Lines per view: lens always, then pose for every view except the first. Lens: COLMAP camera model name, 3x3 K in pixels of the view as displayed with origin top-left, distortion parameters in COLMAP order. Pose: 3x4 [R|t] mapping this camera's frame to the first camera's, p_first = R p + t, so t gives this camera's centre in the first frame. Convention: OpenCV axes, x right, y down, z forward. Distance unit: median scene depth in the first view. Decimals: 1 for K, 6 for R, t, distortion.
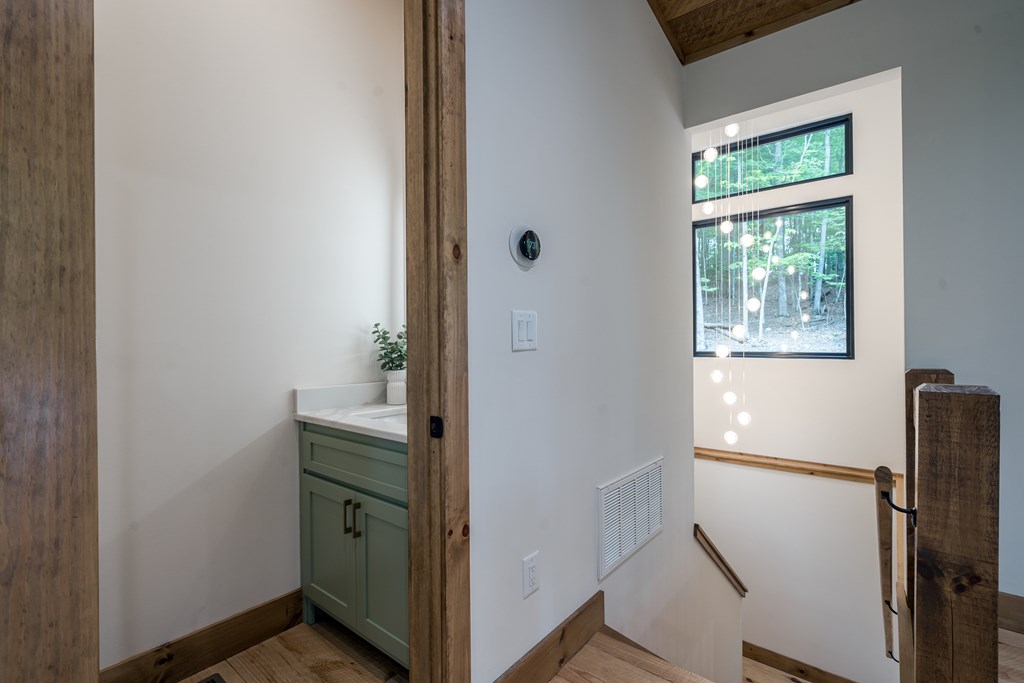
lens RADIAL K [[461.3, 0, 512.0], [0, 461.3, 341.5], [0, 0, 1]] dist [-0.001029, -0.000110]
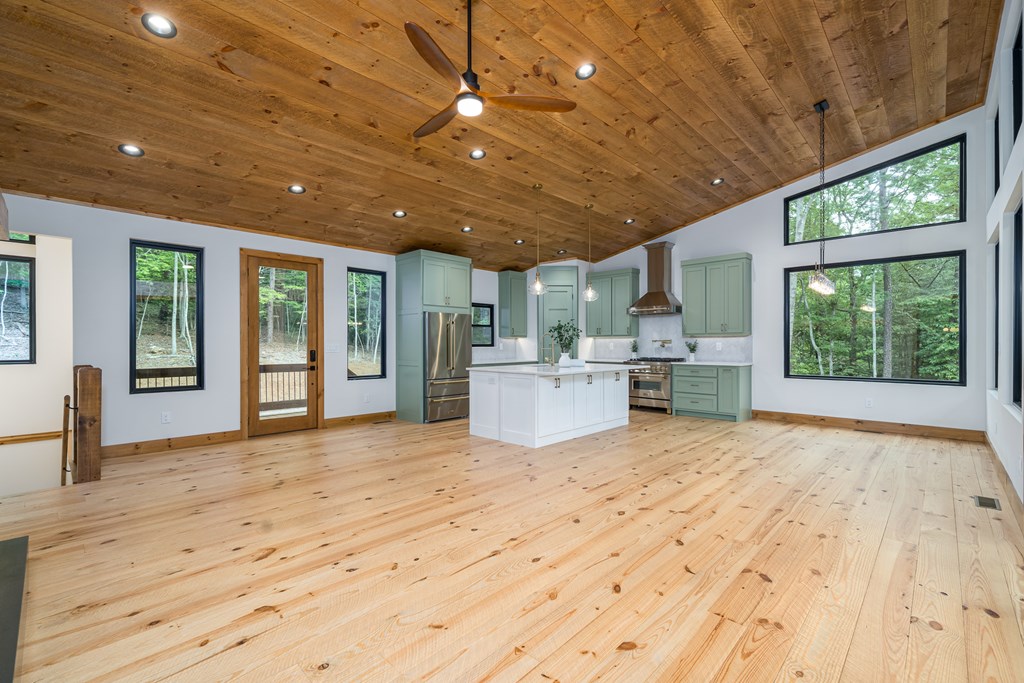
lens RADIAL K [[448.9, 0, 518.3], [0, 448.9, 344.4], [0, 0, 1]] dist [-0.000973, -0.000087]
pose [[0.077713, -0.000637, 0.996976, -2.066386], [0.004713, 0.999989, 0.000272, -0.060945], [-0.996965, 0.004678, 0.077716, -2.384658]]
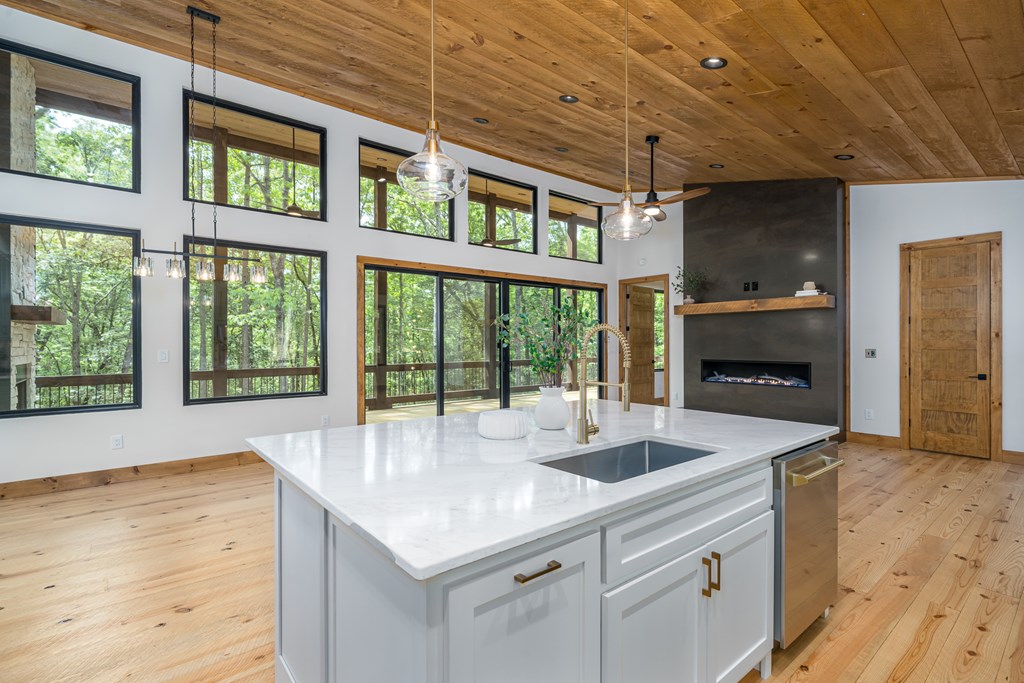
lens RADIAL K [[488.0, 0, 512.0], [0, 488.0, 341.5], [0, 0, 1]] dist [0.000772, -0.000011]
pose [[-0.202391, -0.000273, -0.979305, 4.899713], [-0.002505, 0.999997, 0.000239, -0.123776], [0.979302, 0.002501, -0.202391, -2.291822]]
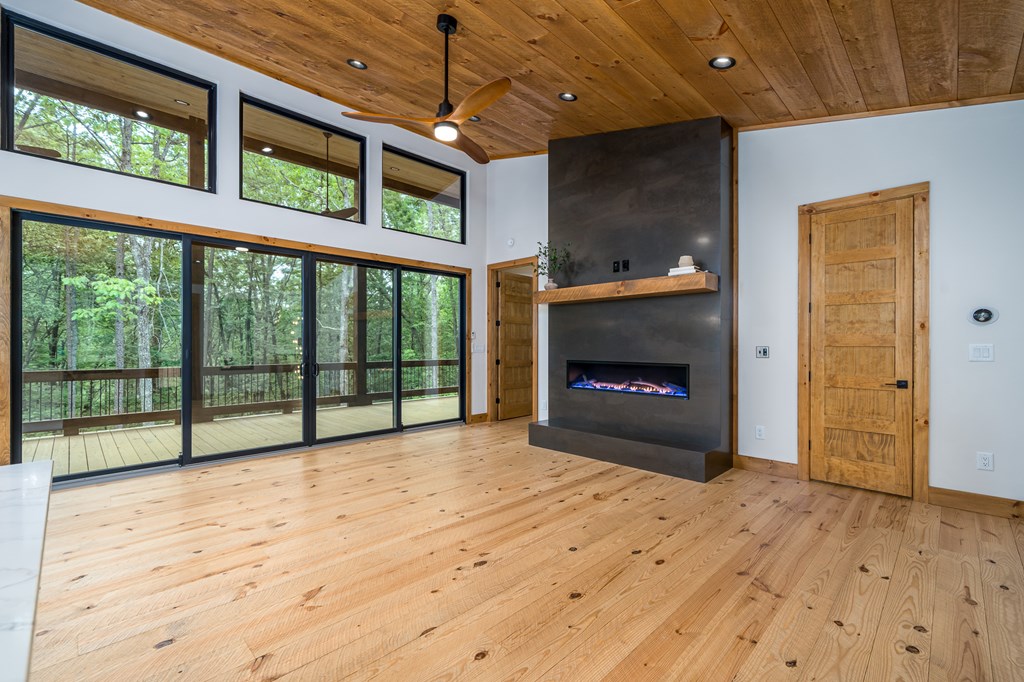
lens RADIAL K [[448.9, 0, 518.3], [0, 448.9, 343.9], [0, 0, 1]] dist [-0.000973, -0.000087]
pose [[-0.095633, -0.000161, -0.995417, 2.913398], [-0.005830, 0.999983, 0.000398, -0.064946], [0.995400, 0.005841, -0.095632, -1.262206]]
